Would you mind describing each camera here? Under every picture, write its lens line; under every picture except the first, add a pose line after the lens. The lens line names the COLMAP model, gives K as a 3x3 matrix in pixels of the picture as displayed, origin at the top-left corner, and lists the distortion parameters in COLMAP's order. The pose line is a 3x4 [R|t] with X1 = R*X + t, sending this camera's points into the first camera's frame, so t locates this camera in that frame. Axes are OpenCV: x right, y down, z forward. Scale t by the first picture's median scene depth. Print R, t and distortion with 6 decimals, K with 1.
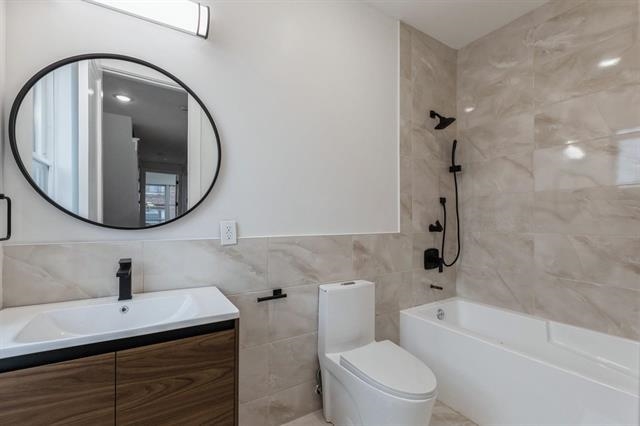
lens RADIAL K [[267.5, 0, 320.0], [0, 267.5, 213.0], [0, 0, 1]] dist [0.001510, -0.000069]
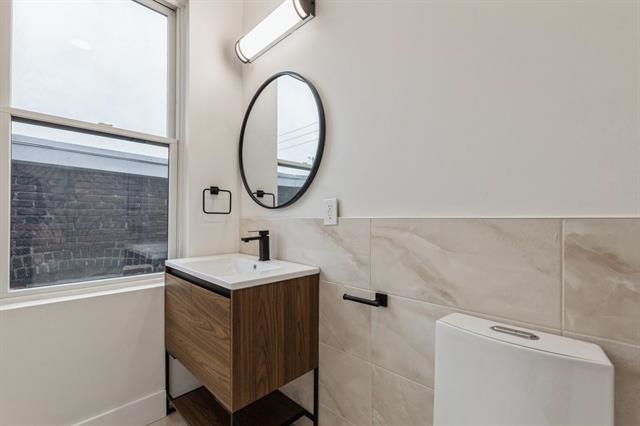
lens RADIAL K [[267.5, 0, 320.0], [0, 267.5, 213.0], [0, 0, 1]] dist [0.001510, -0.000069]
pose [[0.297875, -0.023971, -0.954304, 0.466868], [0.019328, 0.999631, -0.019076, 0.087656], [0.954409, -0.012763, 0.298229, 0.652403]]
